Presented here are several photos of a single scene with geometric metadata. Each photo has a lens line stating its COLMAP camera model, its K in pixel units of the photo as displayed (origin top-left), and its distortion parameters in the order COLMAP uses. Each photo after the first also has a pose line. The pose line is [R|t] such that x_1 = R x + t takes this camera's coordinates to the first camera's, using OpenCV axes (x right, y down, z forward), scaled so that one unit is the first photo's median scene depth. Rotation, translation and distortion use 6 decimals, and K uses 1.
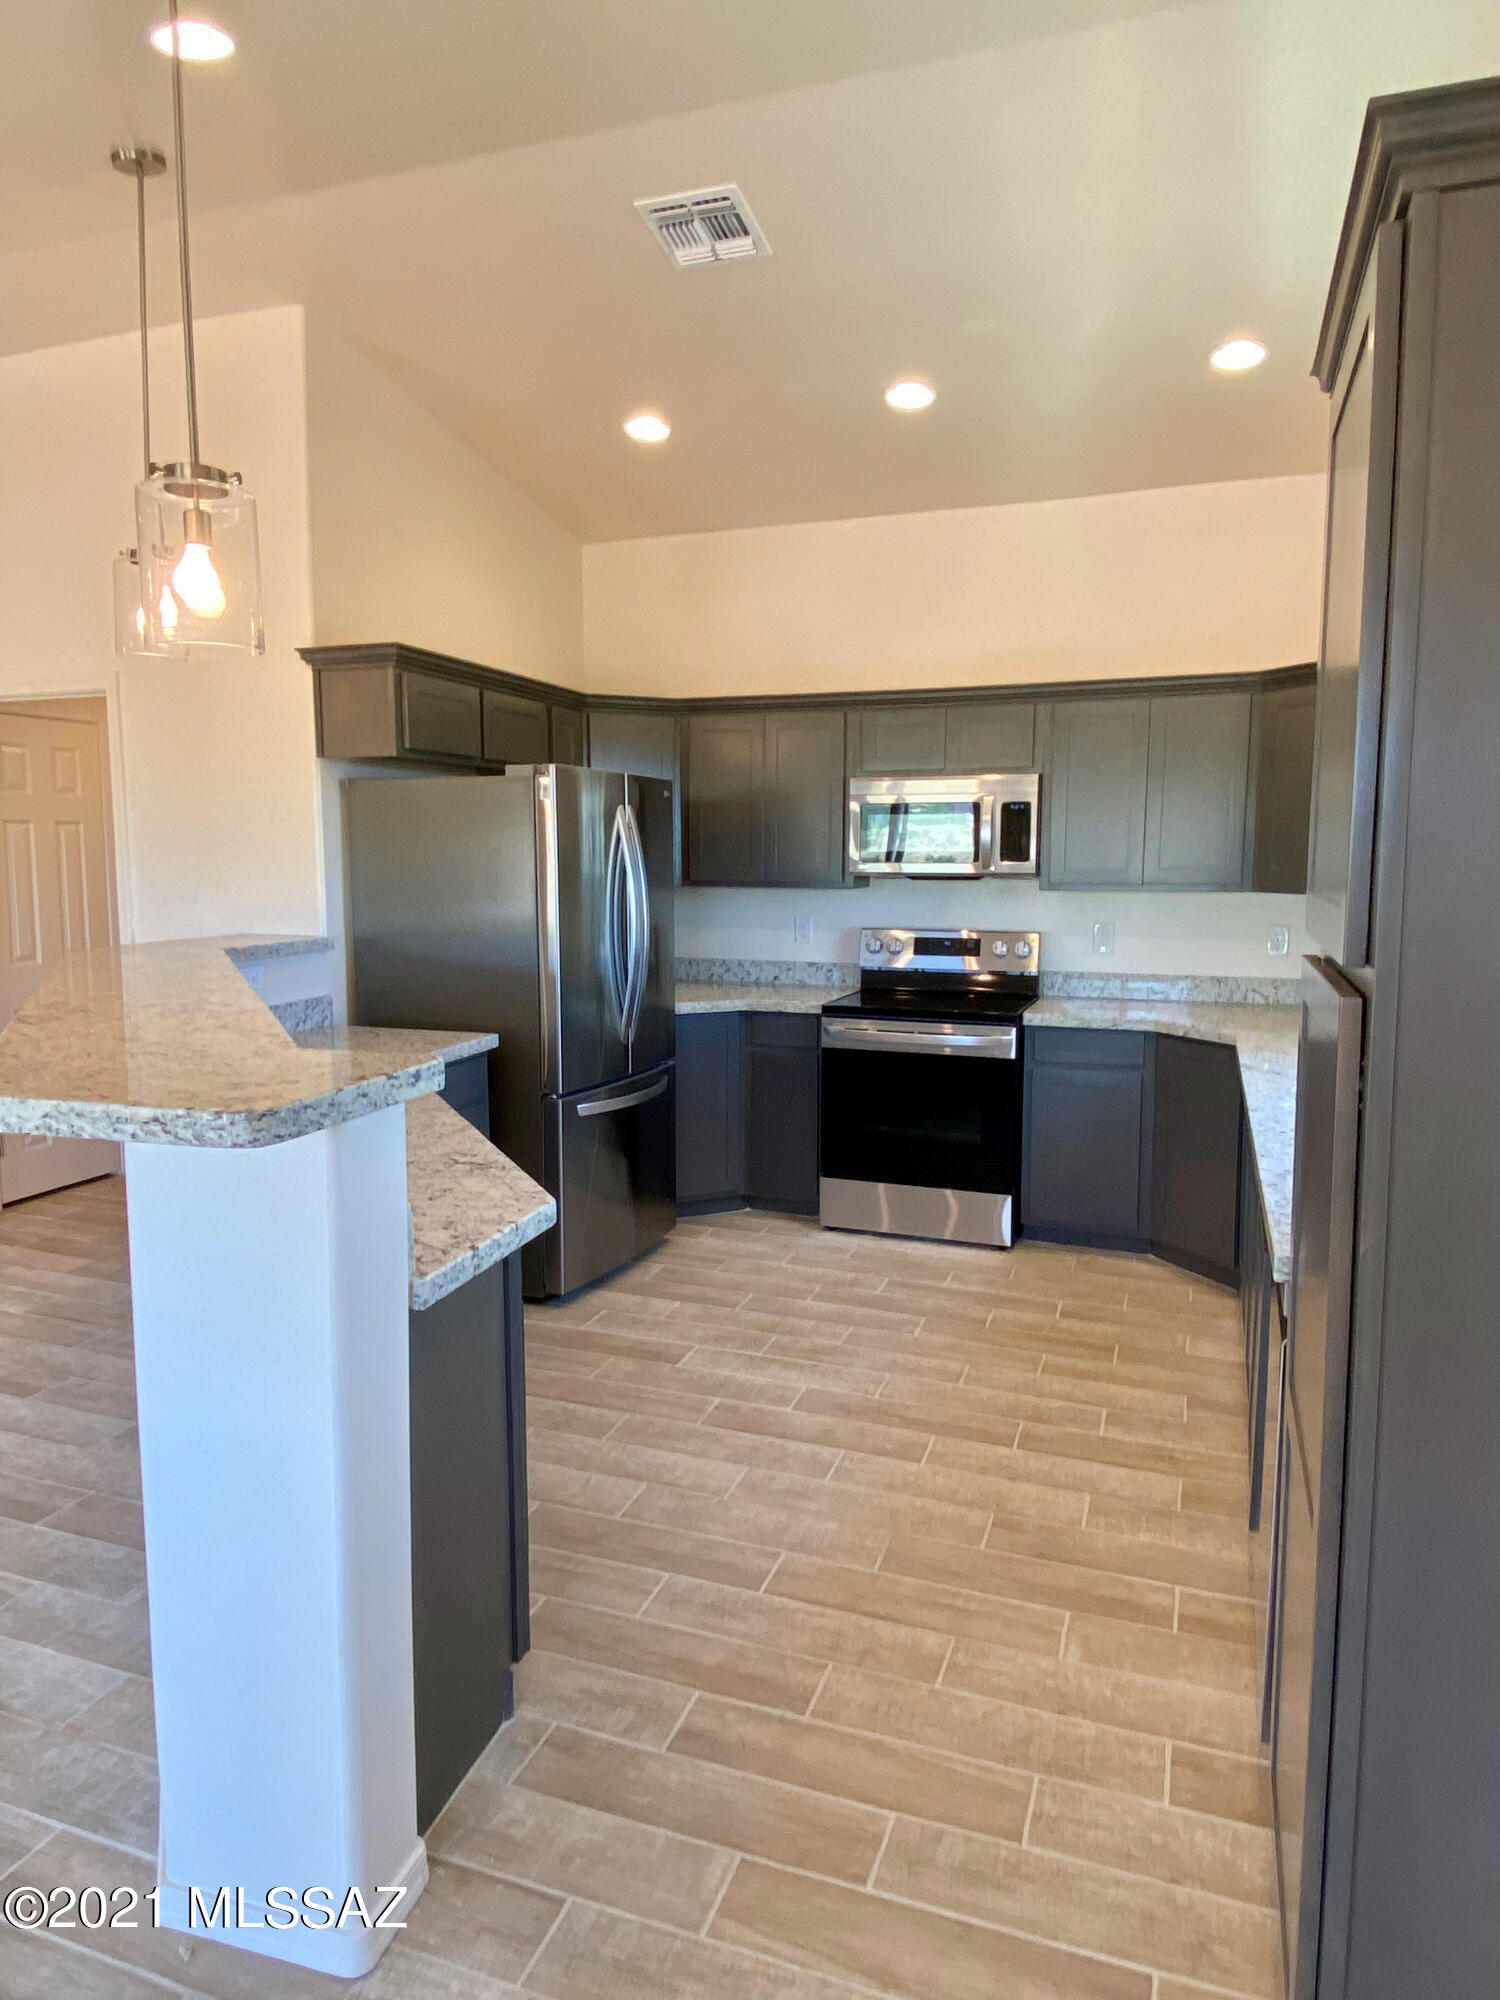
lens RADIAL K [[1238.5, 0, 750.0], [0, 1238.5, 1000.0], [0, 0, 1]] dist [0.080591, -0.086750]
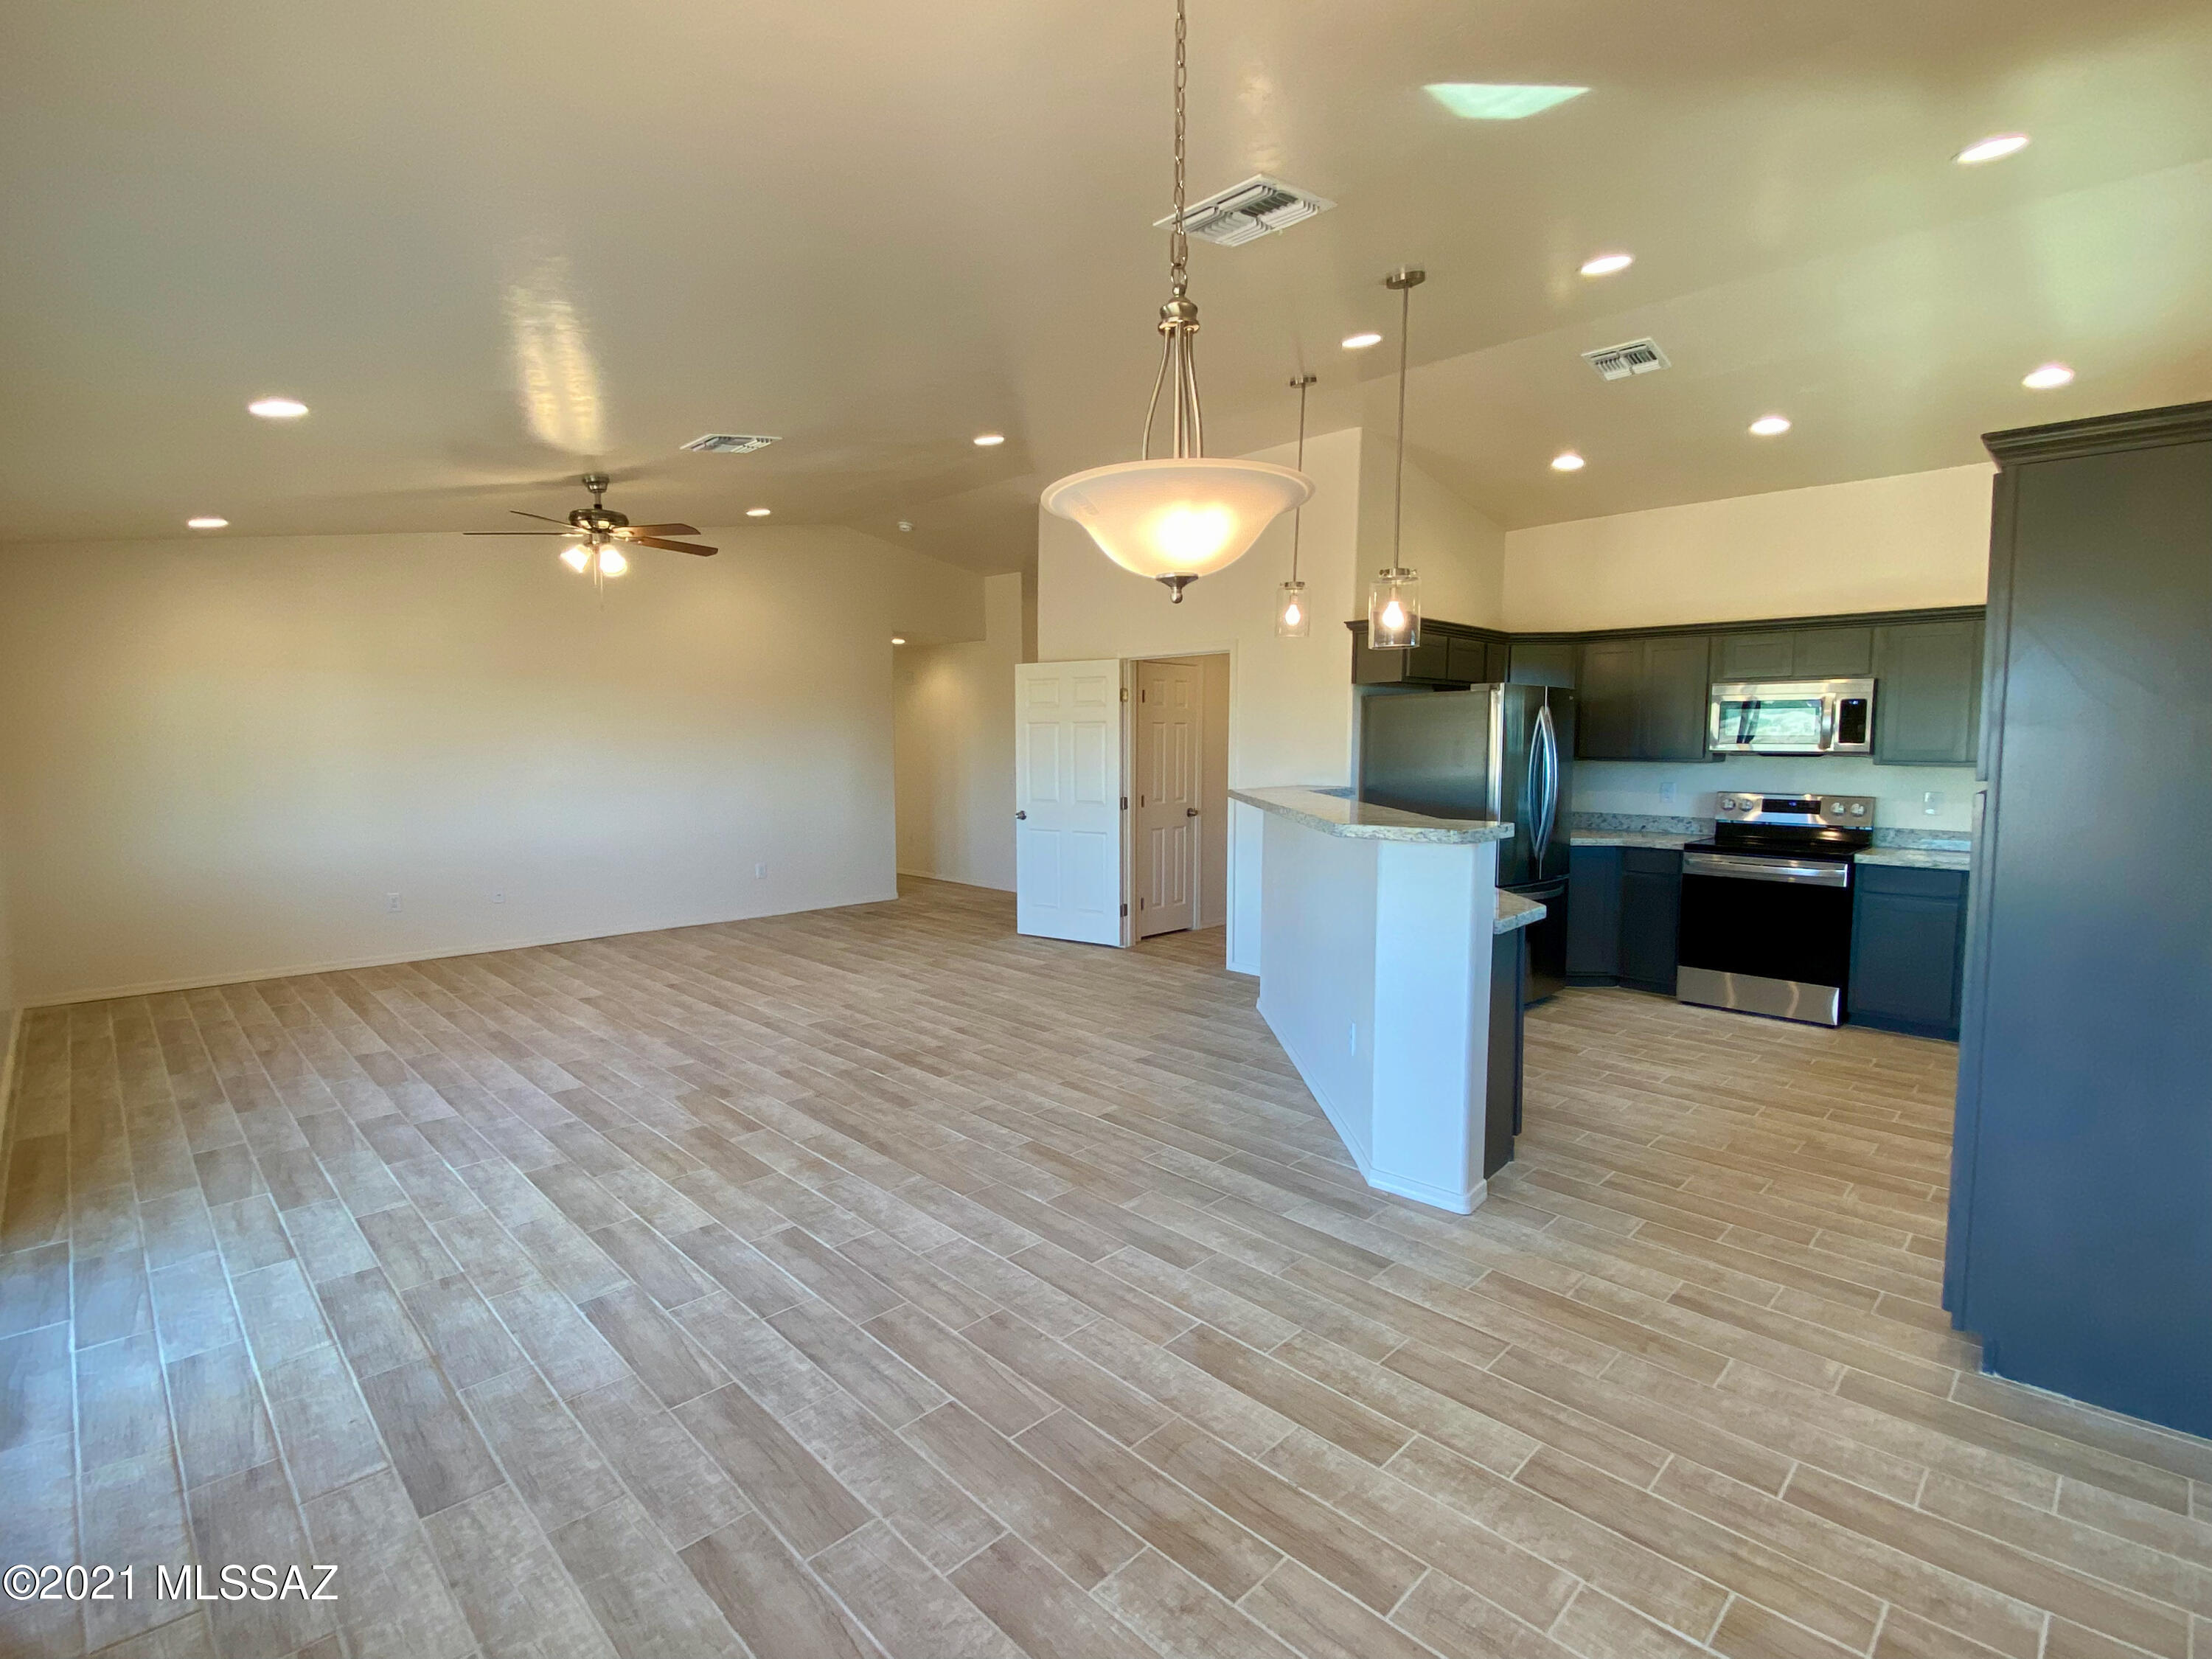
lens RADIAL K [[1038.2, 0, 1096.4], [0, 1038.2, 828.7], [0, 0, 1]] dist [0.060527, -0.065558]
pose [[0.907052, 0.034912, -0.419568, -0.052497], [-0.049201, 0.998518, -0.023281, 0.052948], [0.418133, 0.041761, 0.907425, -0.410655]]
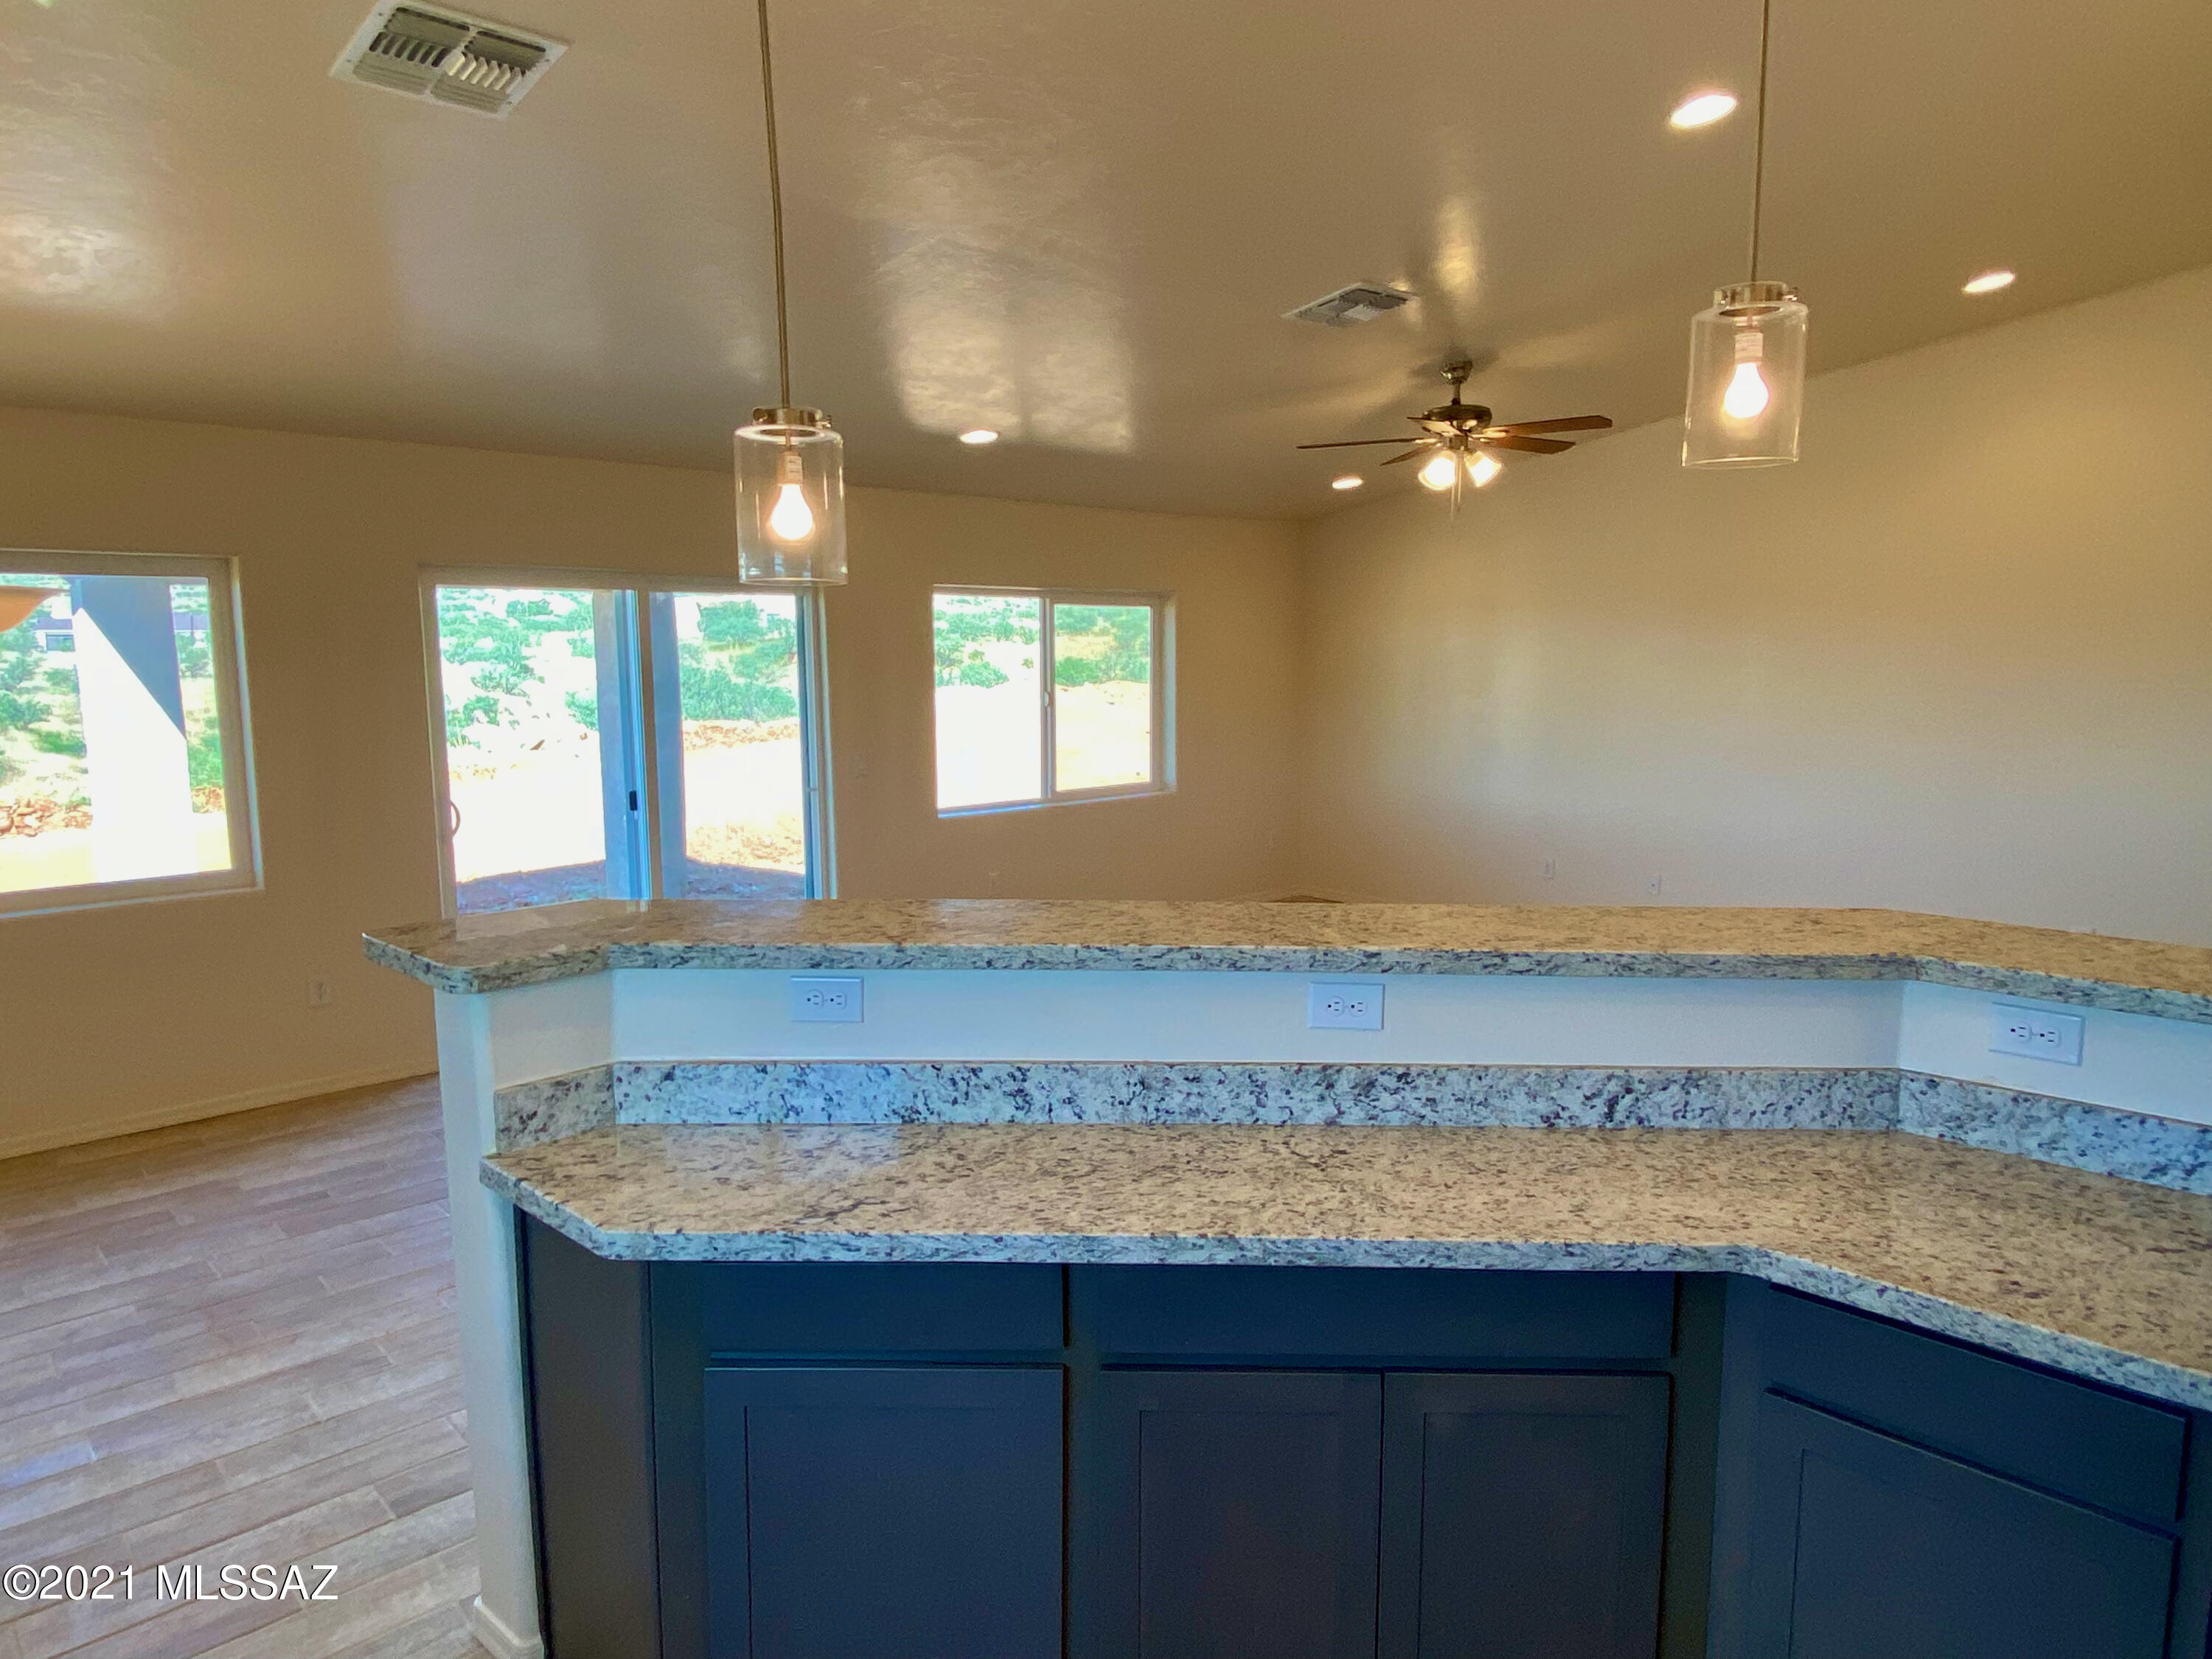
lens RADIAL K [[1385.0, 0, 1106.0], [0, 1385.0, 829.5], [0, 0, 1]] dist [0.121414, -0.165208]
pose [[-0.441854, 0.114389, -0.889764, 0.228968], [-0.114119, 0.976612, 0.182225, -0.138022], [0.889799, 0.182056, -0.418466, 0.773505]]
